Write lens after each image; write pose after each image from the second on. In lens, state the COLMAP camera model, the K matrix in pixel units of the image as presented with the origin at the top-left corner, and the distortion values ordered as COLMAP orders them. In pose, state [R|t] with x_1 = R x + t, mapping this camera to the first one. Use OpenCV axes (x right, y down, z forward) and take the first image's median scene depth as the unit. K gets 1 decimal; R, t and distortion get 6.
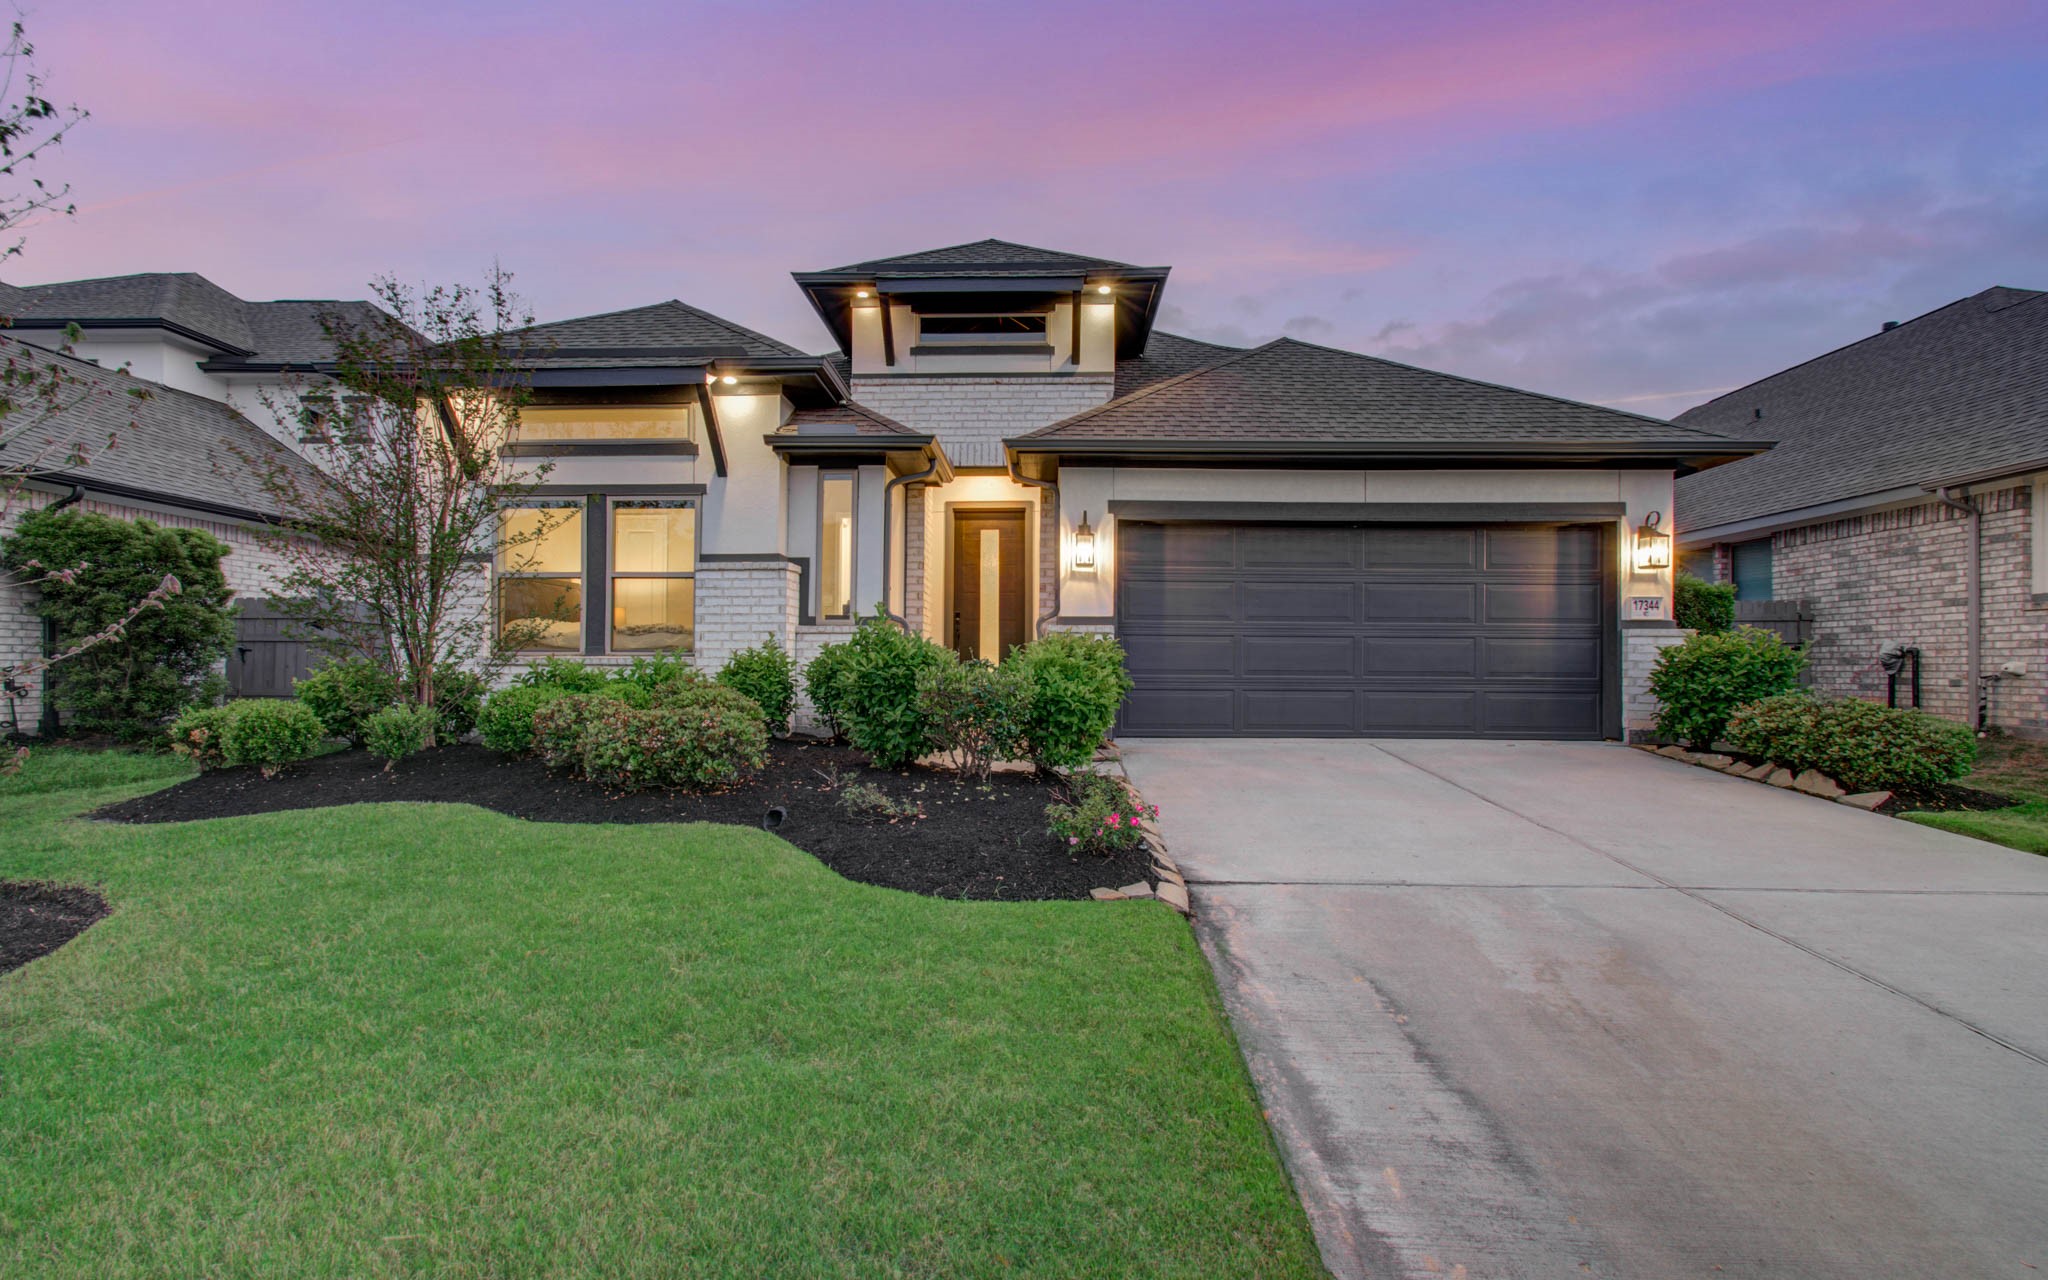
lens RADIAL K [[905.4, 0, 1022.9], [0, 905.4, 641.9], [0, 0, 1]] dist [-0.008892, 0.004204]
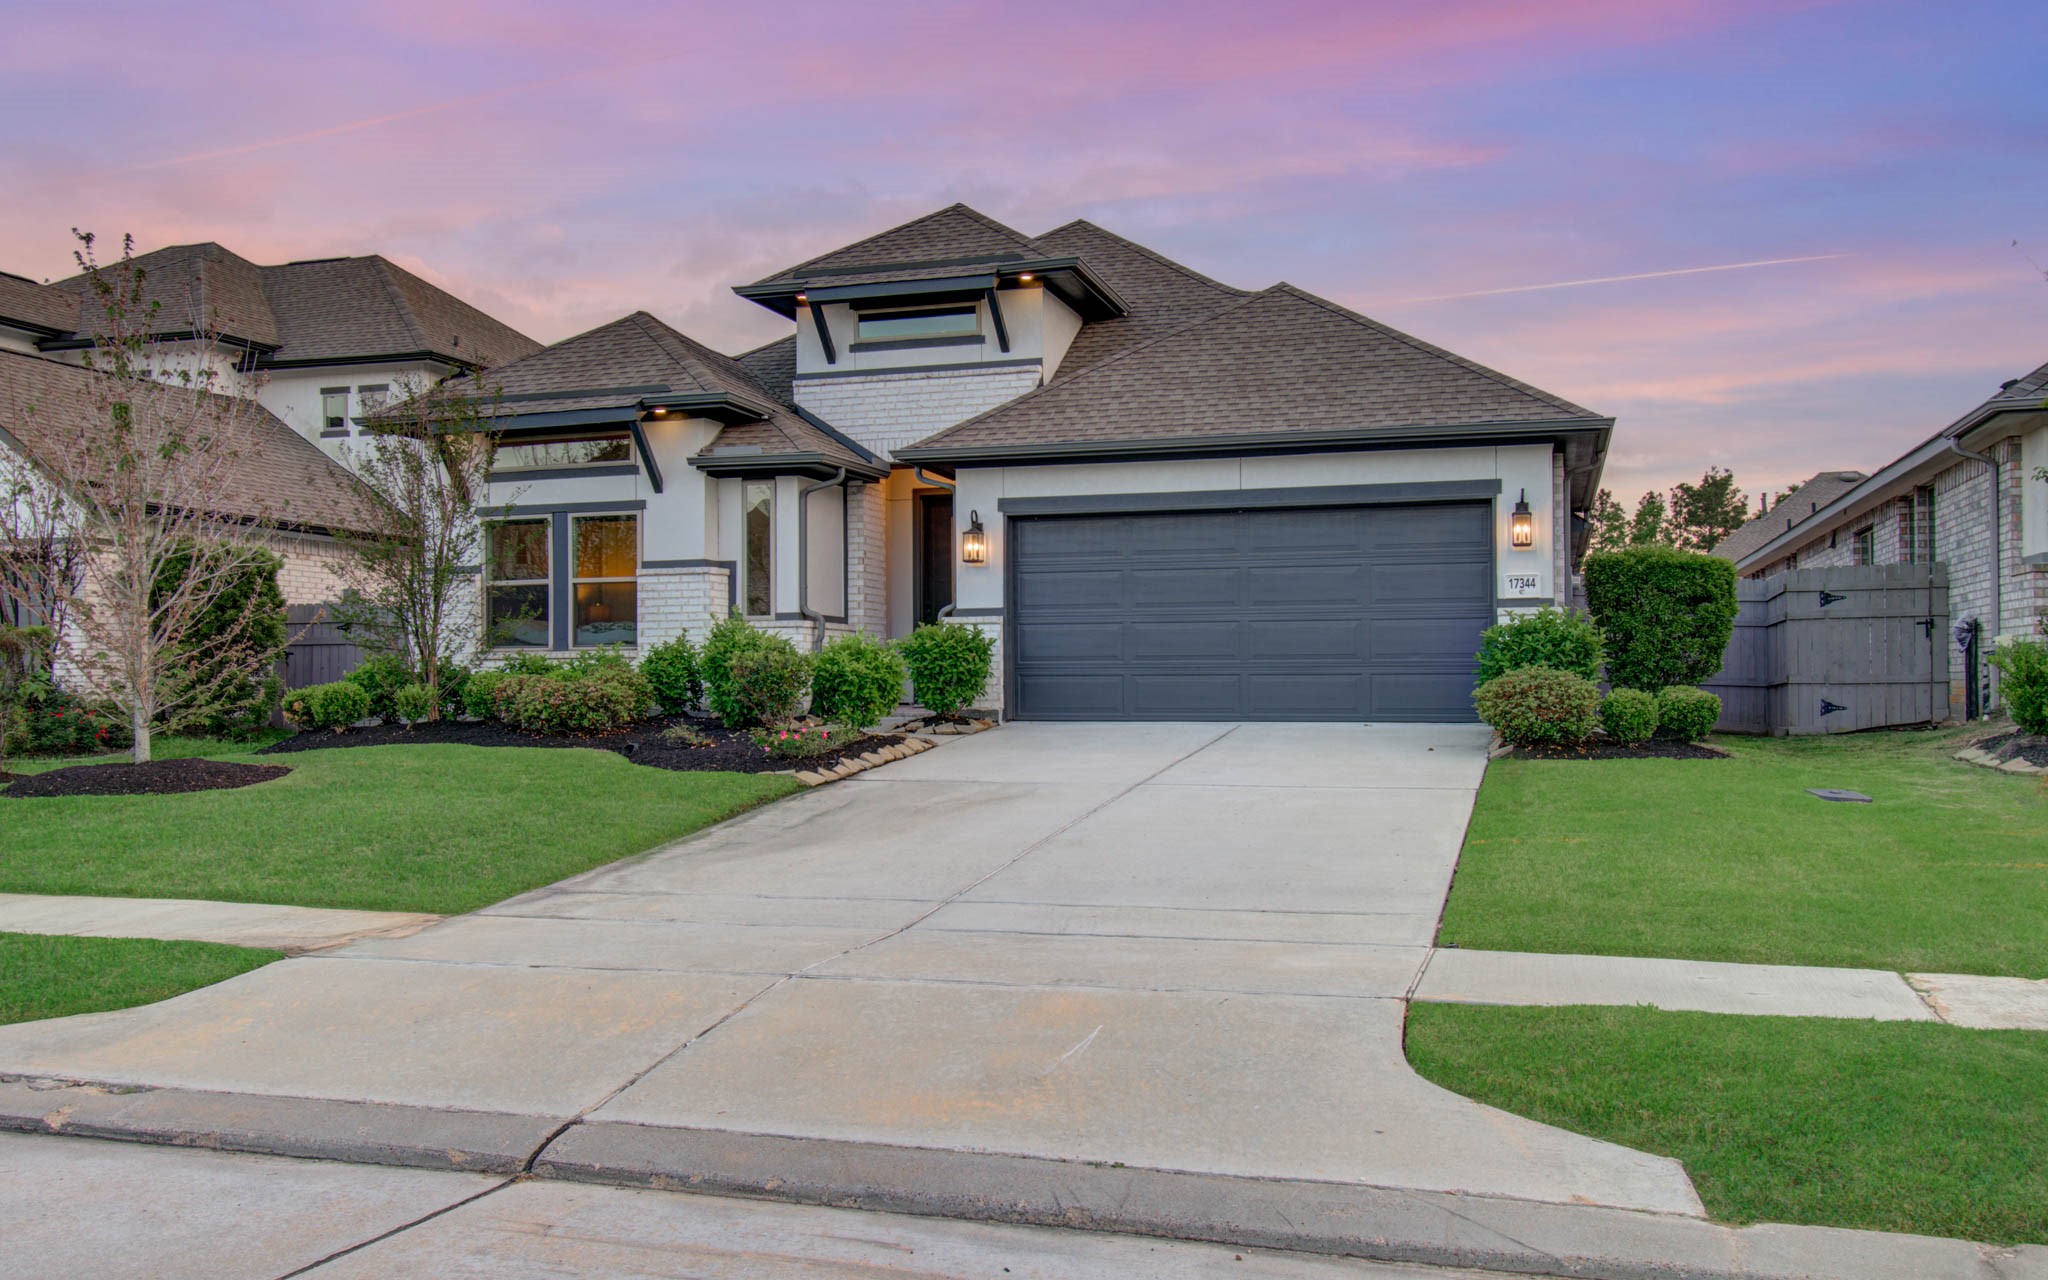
lens RADIAL K [[1685.7, 0, 1026.3], [0, 1685.7, 646.7], [0, 0, 1]] dist [0.001055, -0.049427]
pose [[0.966373, -0.016450, -0.256617, 0.626706], [0.018094, 0.999828, 0.004046, 0.011044], [0.256507, -0.008553, 0.966505, -0.896269]]
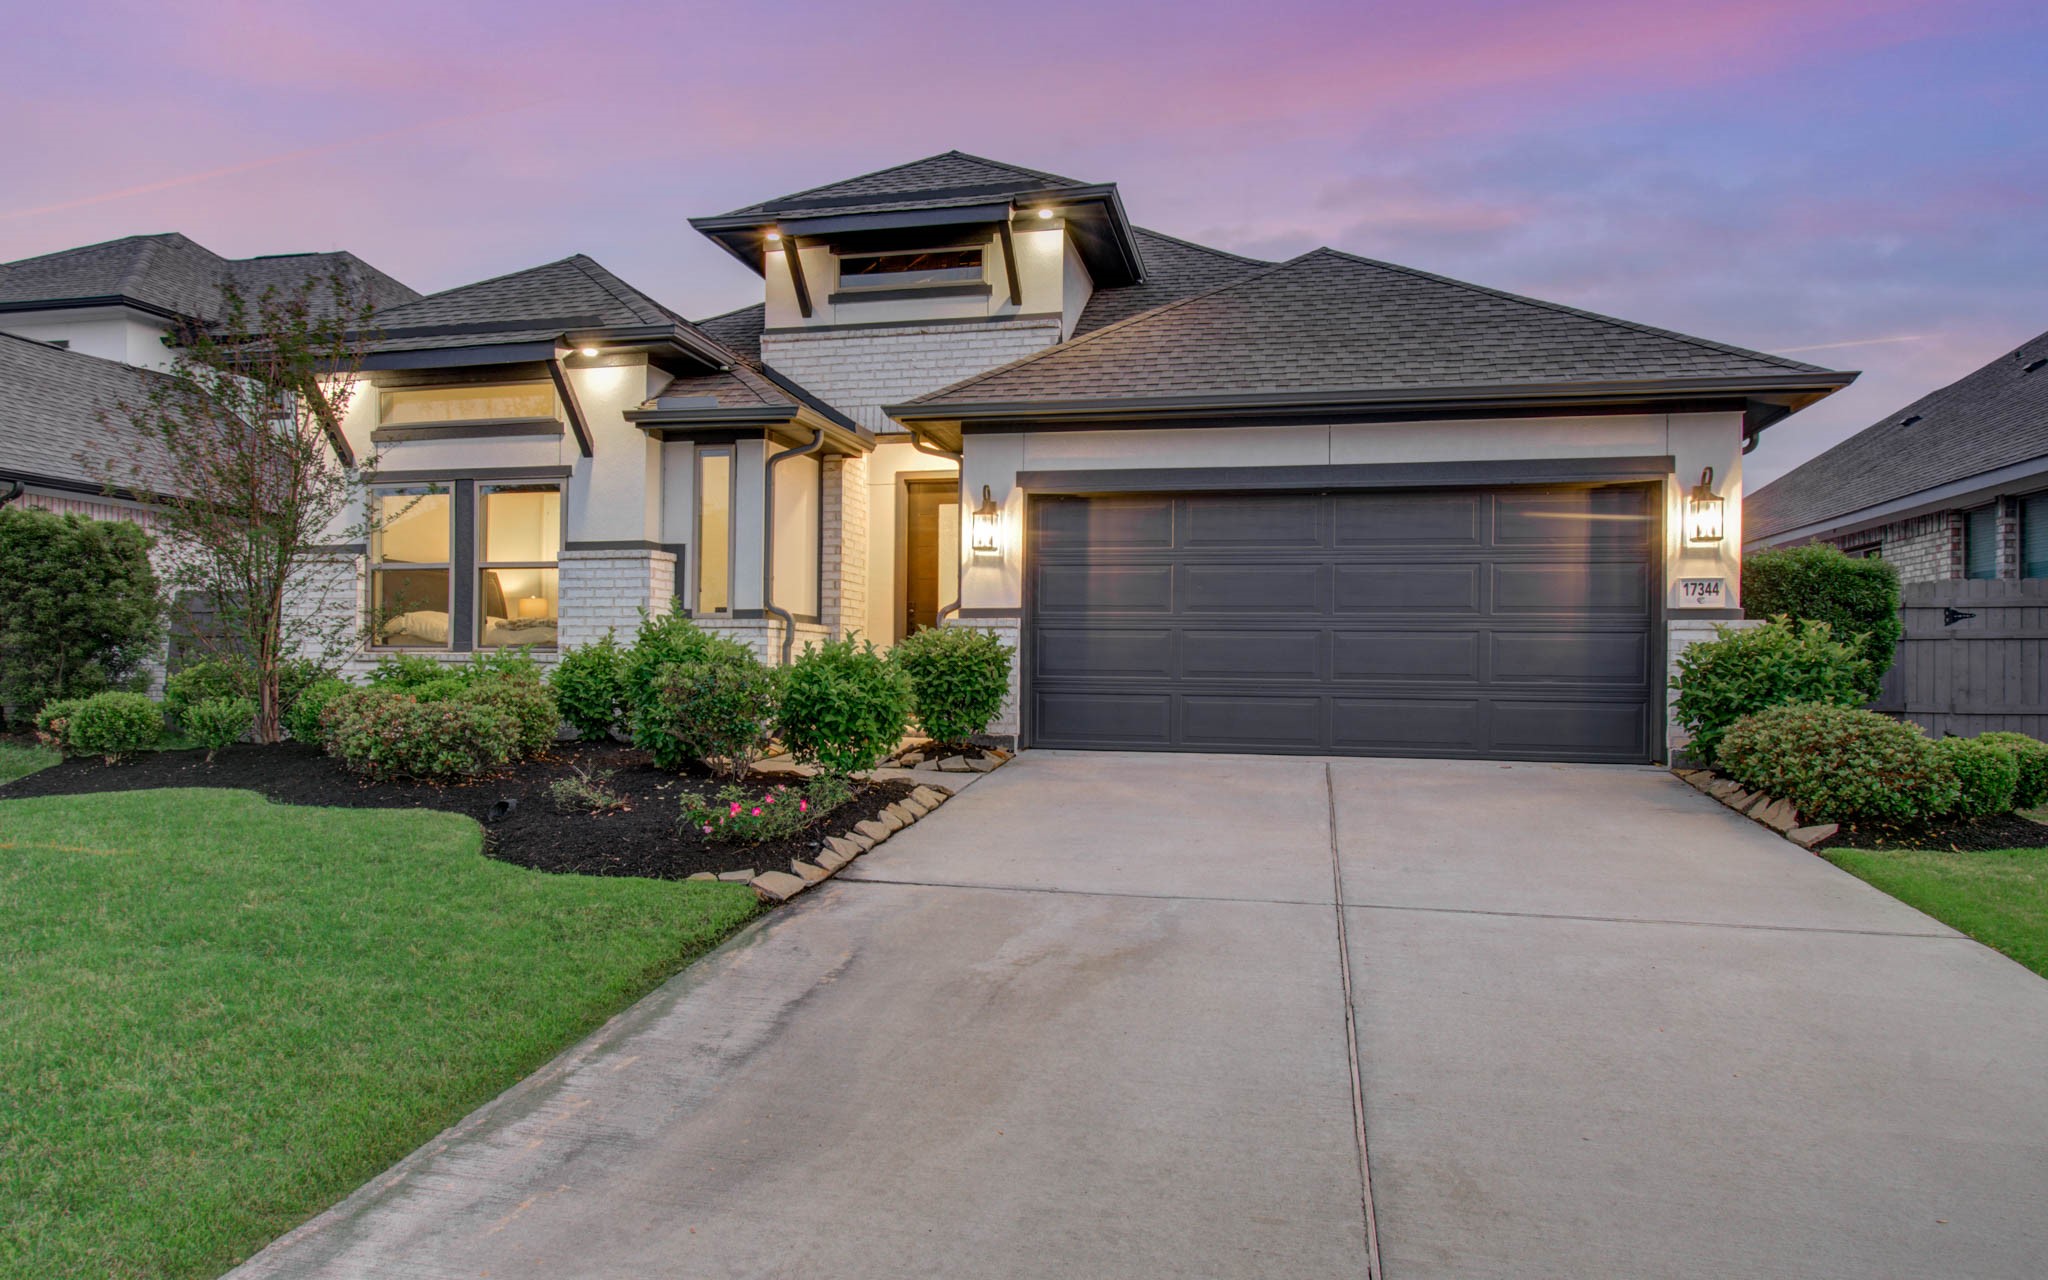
lens RADIAL K [[1244.8, 0, 1012.7], [0, 1244.8, 646.0], [0, 0, 1]] dist [-0.002504, 0.000211]
pose [[0.981232, 0.000913, -0.192831, 0.314694], [0.000327, 0.999979, 0.006398, 0.000881], [0.192833, -0.006341, 0.981211, -0.148117]]
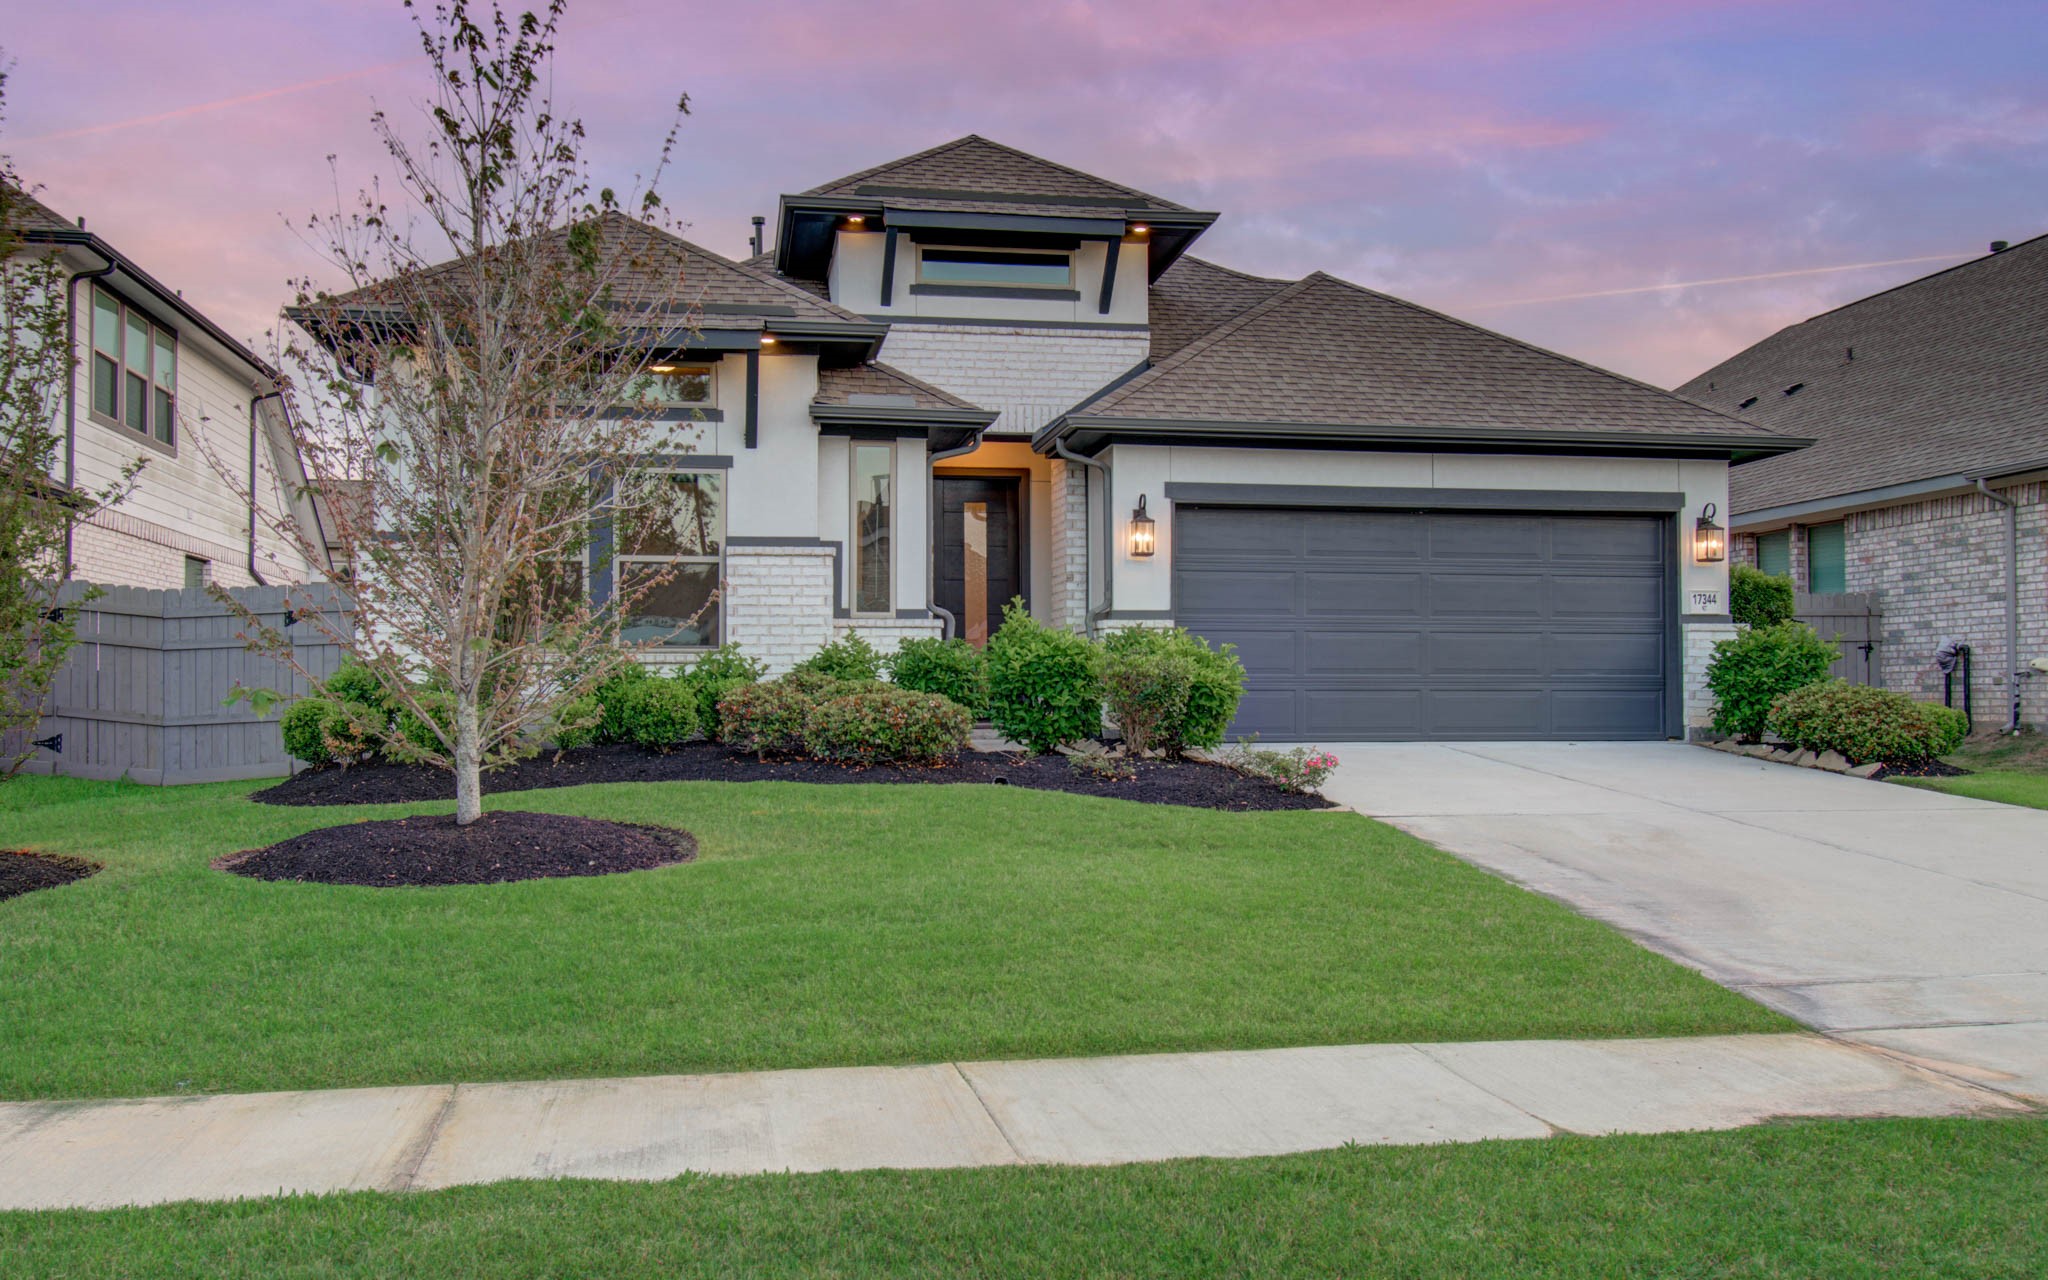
lens RADIAL K [[1685.7, 0, 1040.0], [0, 1685.7, 650.4], [0, 0, 1]] dist [0.001055, -0.049427]
pose [[0.979751, -0.002115, 0.200210, -0.364460], [0.002689, 0.999993, -0.002593, 0.016946], [-0.200203, 0.003078, 0.979750, -0.618798]]
